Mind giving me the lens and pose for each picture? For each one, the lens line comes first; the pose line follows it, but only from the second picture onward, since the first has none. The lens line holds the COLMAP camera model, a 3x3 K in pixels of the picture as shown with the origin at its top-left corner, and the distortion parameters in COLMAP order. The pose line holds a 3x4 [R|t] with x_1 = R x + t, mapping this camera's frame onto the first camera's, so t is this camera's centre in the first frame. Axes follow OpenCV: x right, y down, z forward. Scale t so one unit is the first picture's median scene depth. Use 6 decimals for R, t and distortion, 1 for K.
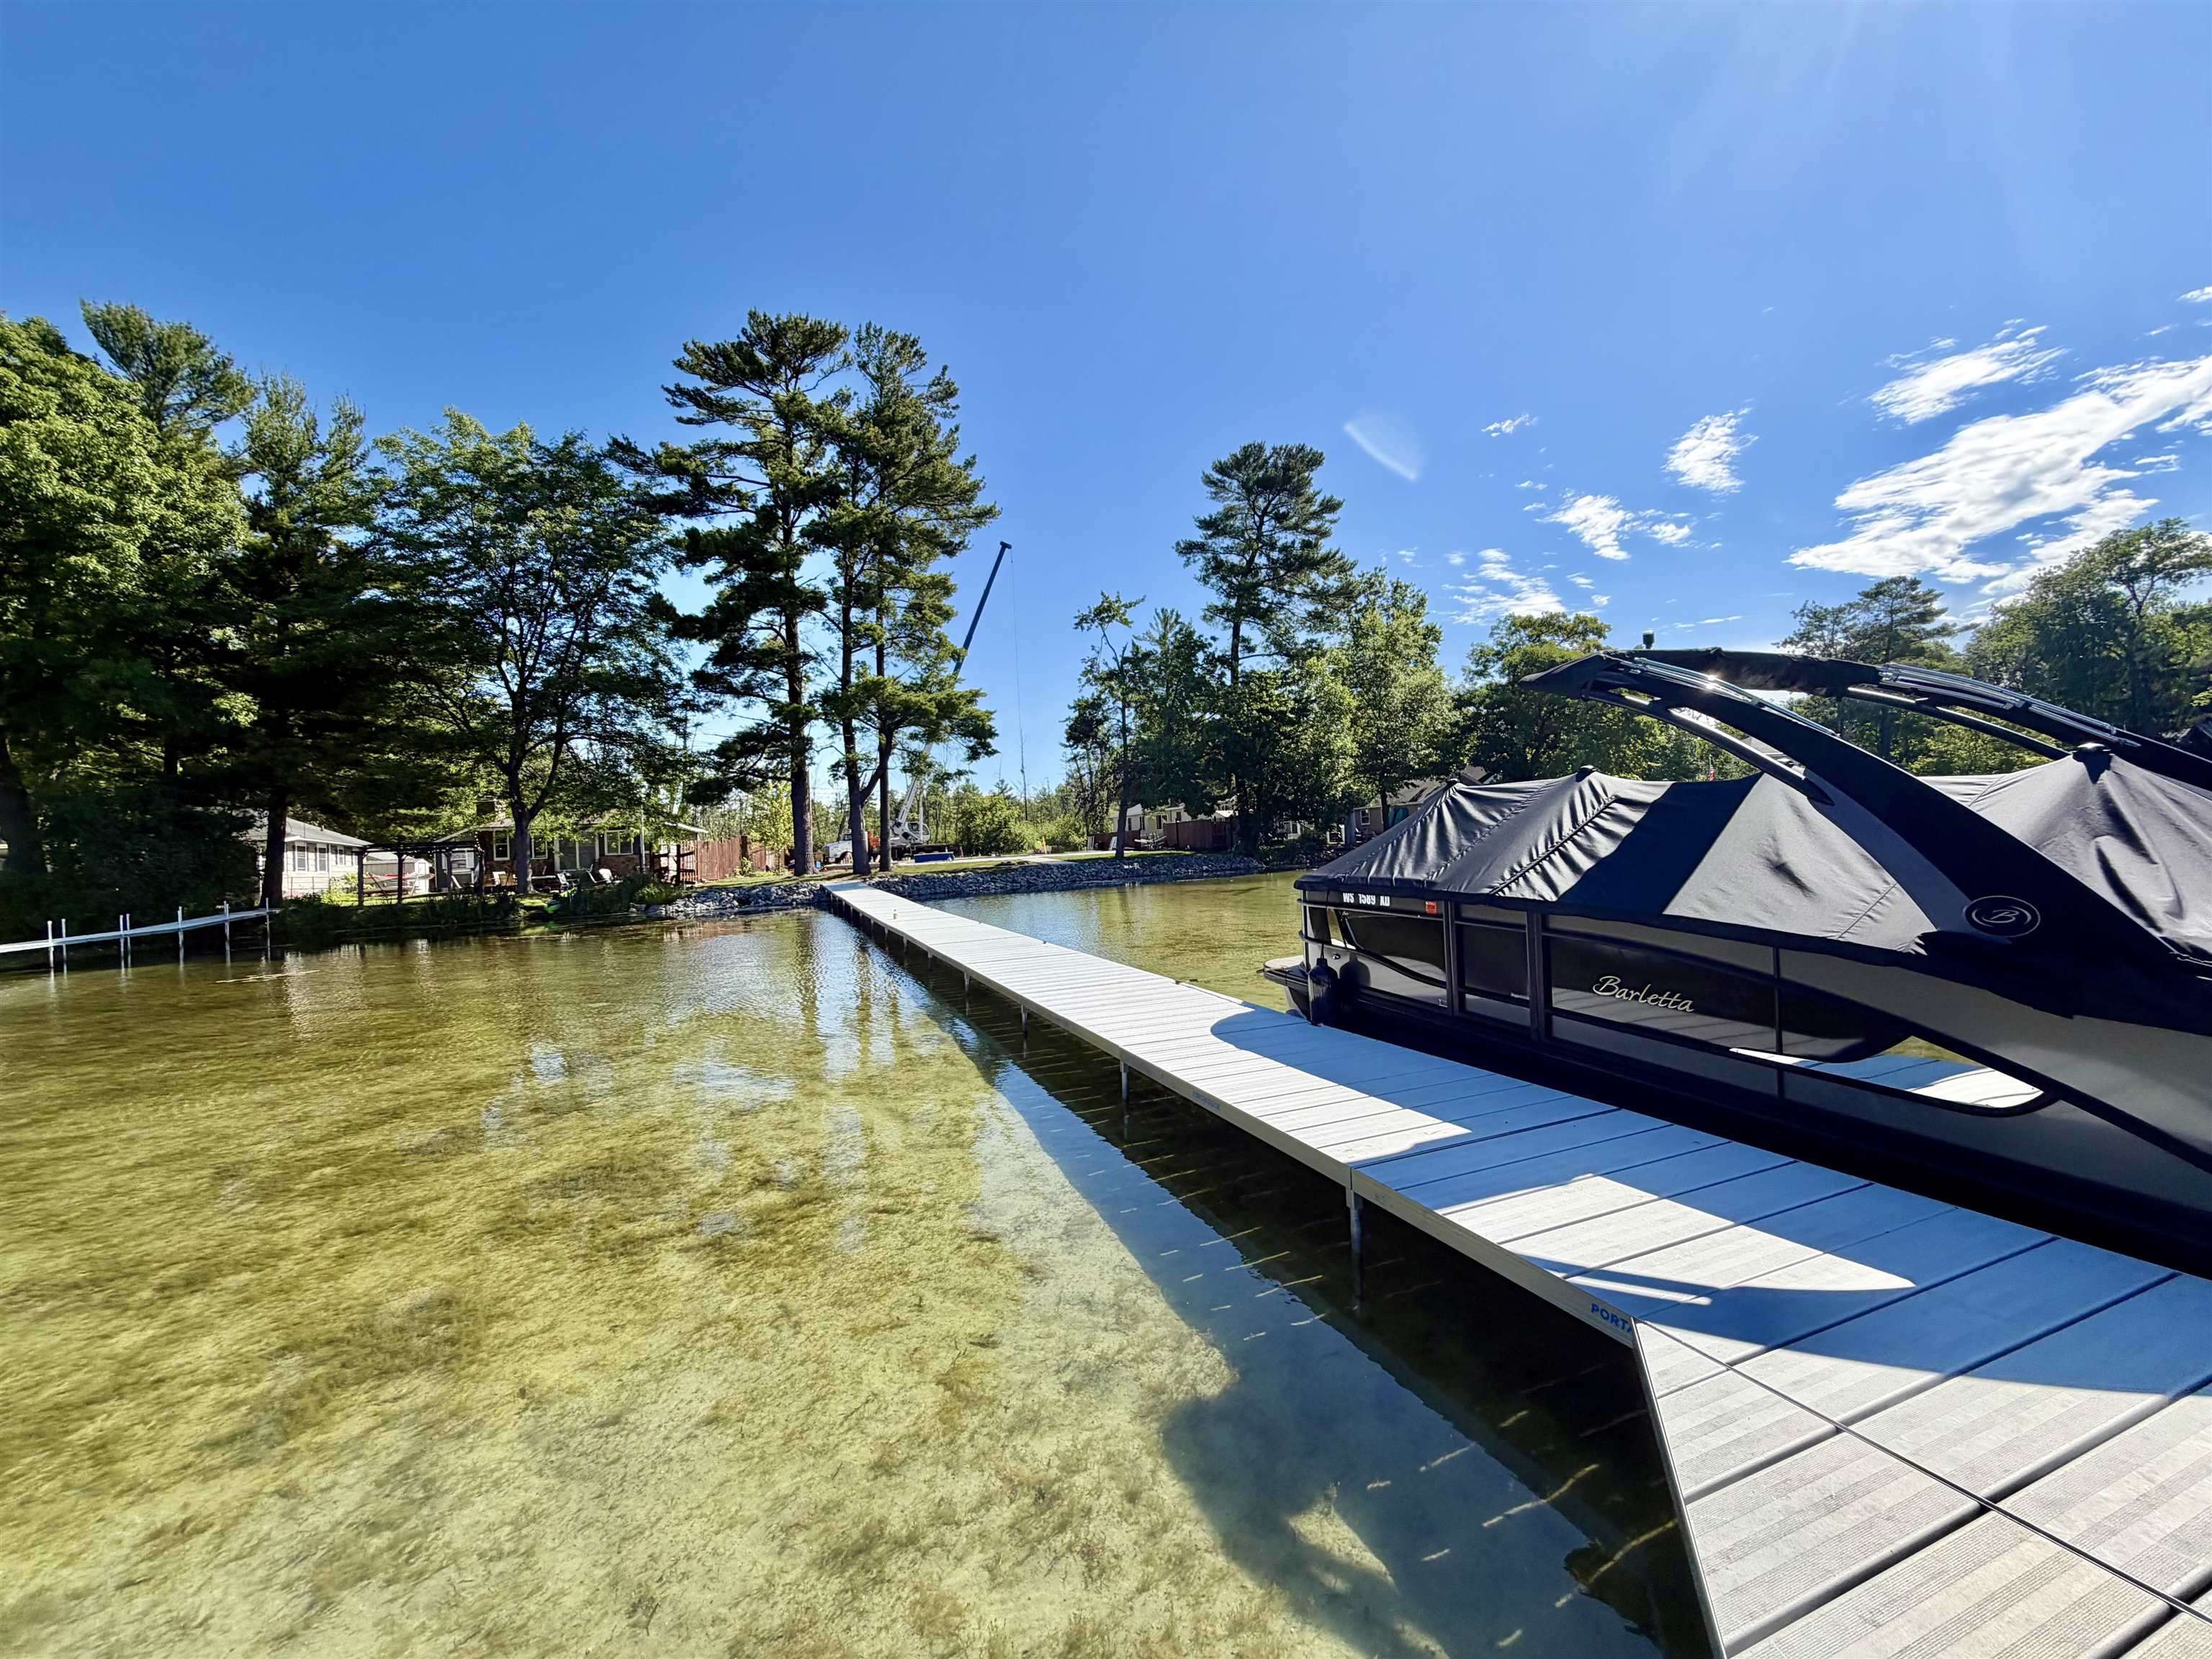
lens RADIAL K [[885.1, 0, 1106.0], [0, 885.1, 829.5], [0, 0, 1]] dist [0.001280, 0.000079]
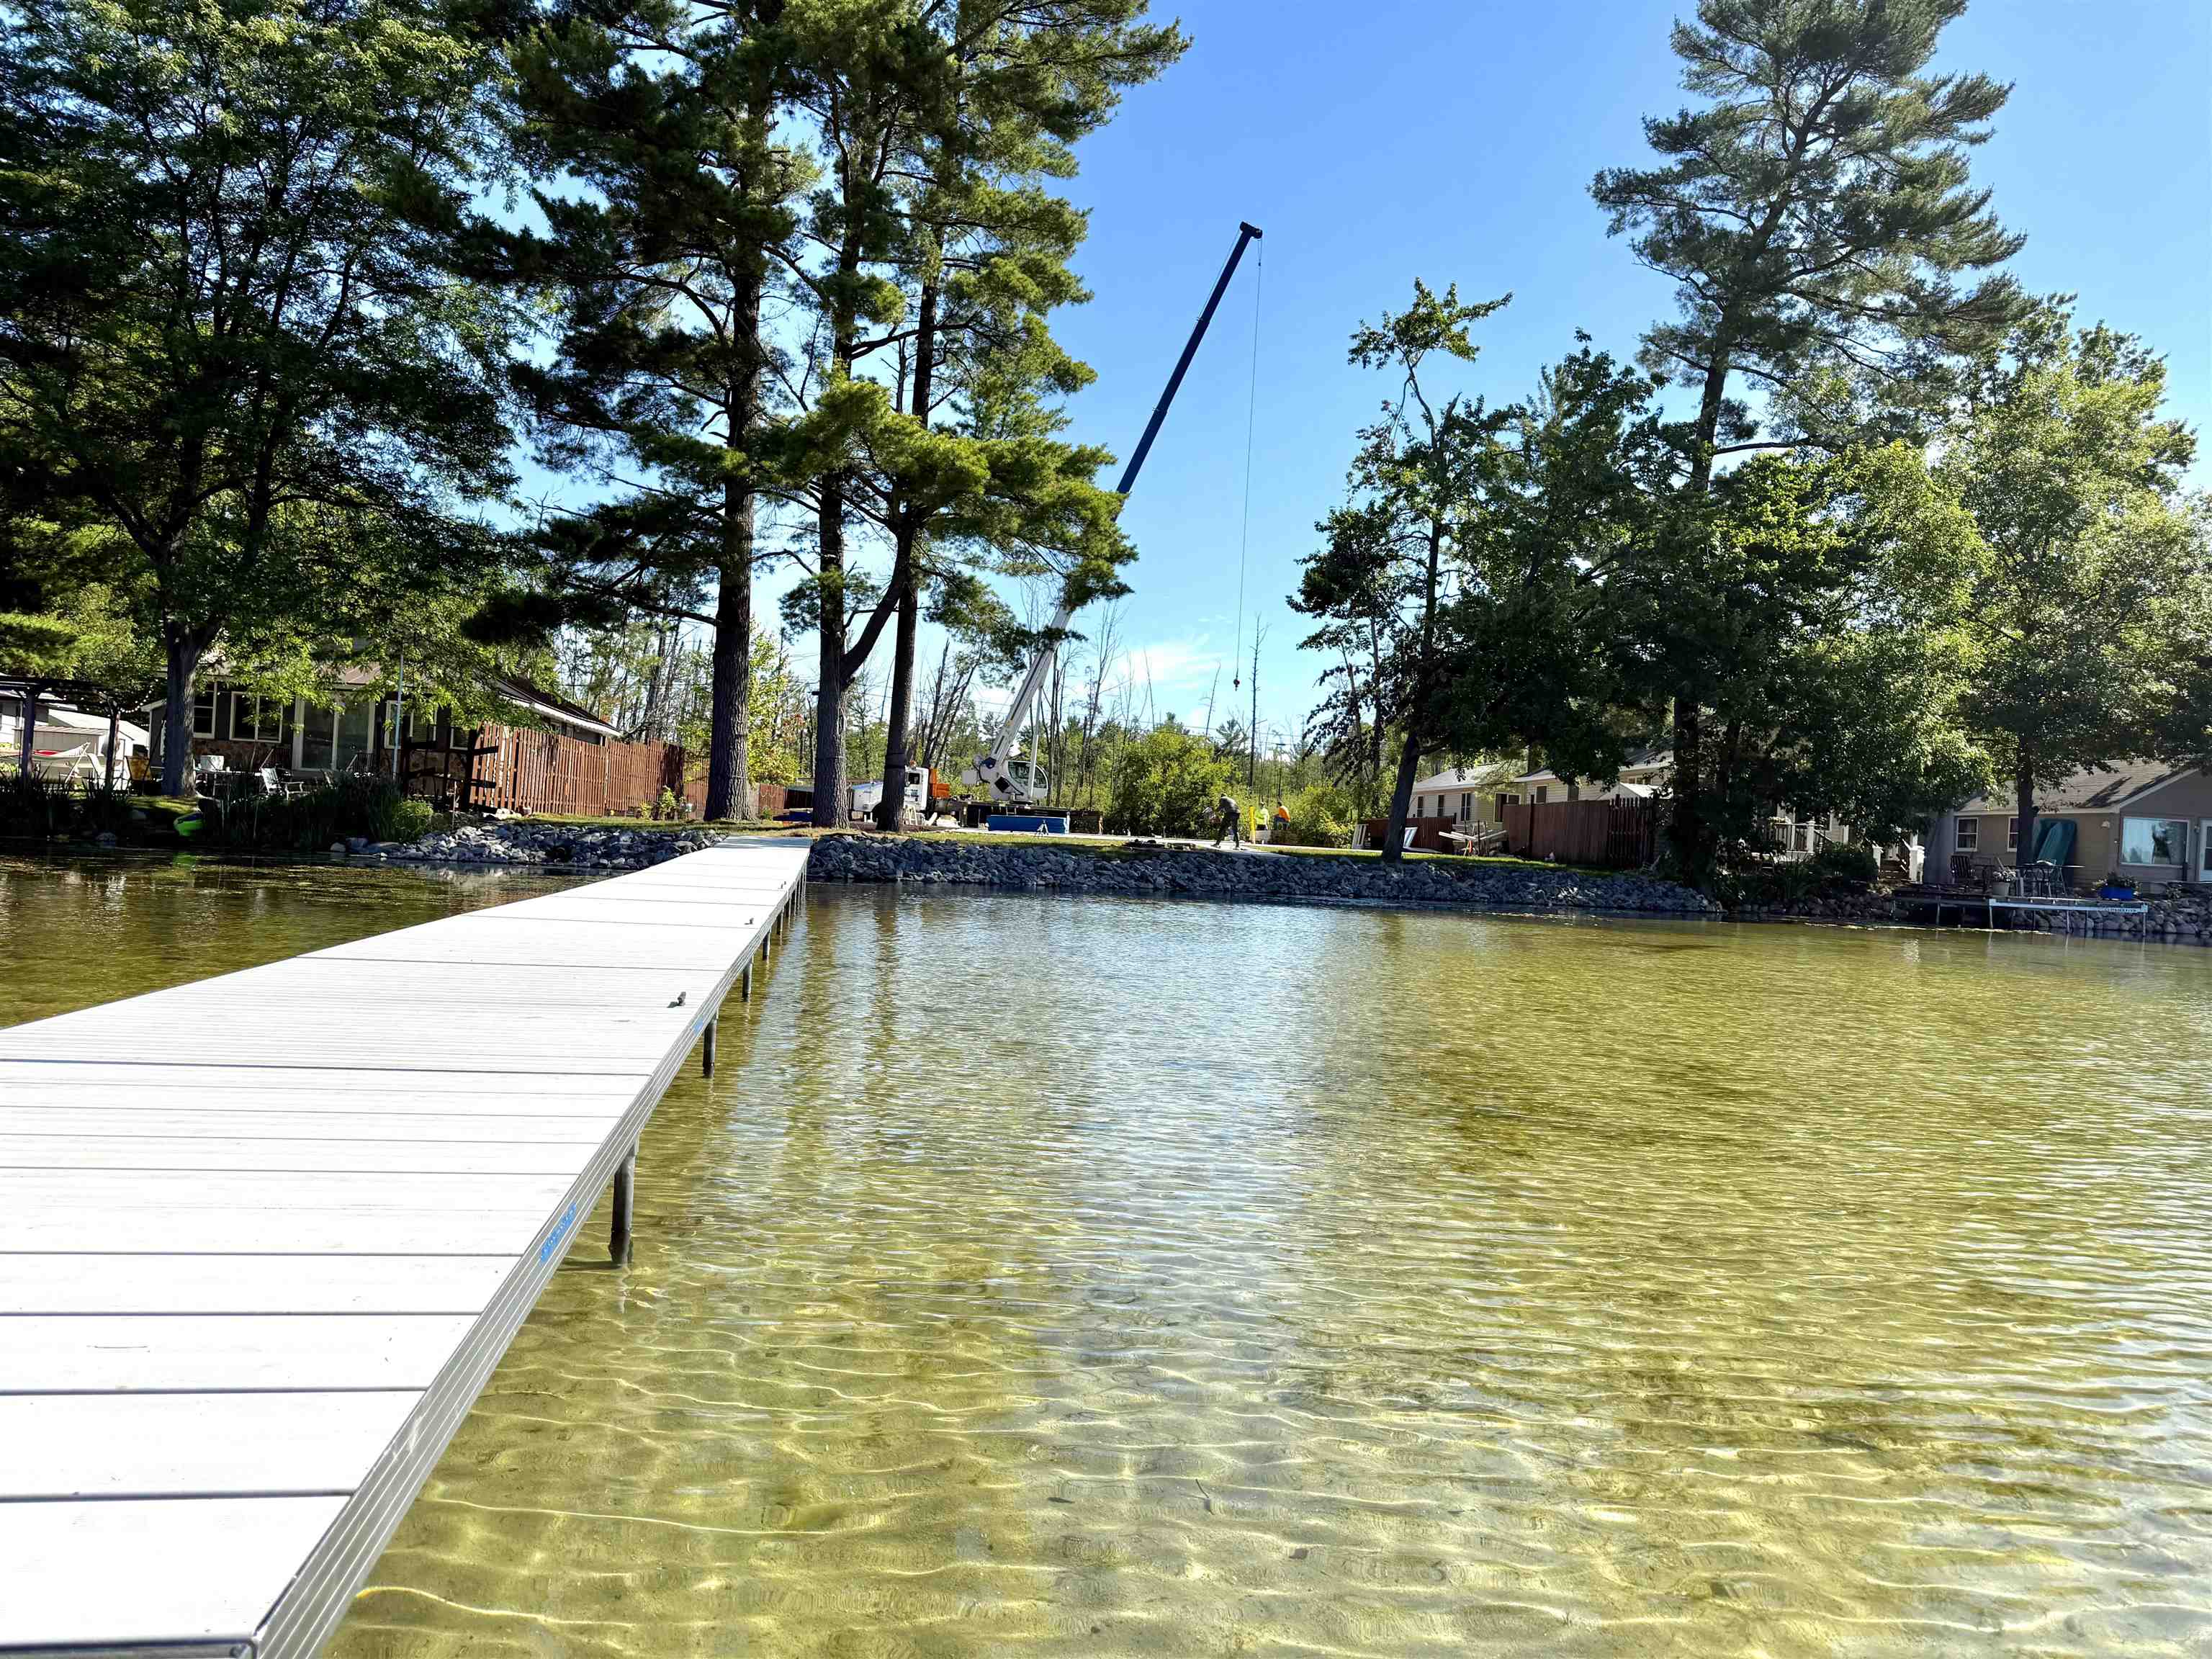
lens RADIAL K [[1624.2, 0, 1106.0], [0, 1624.2, 829.5], [0, 0, 1]] dist [0.092793, -0.112048]
pose [[0.977909, 0.100498, -0.183287, 0.022856], [-0.098396, 0.994935, 0.020550, 0.013684], [0.184424, -0.002061, 0.982845, 0.128857]]
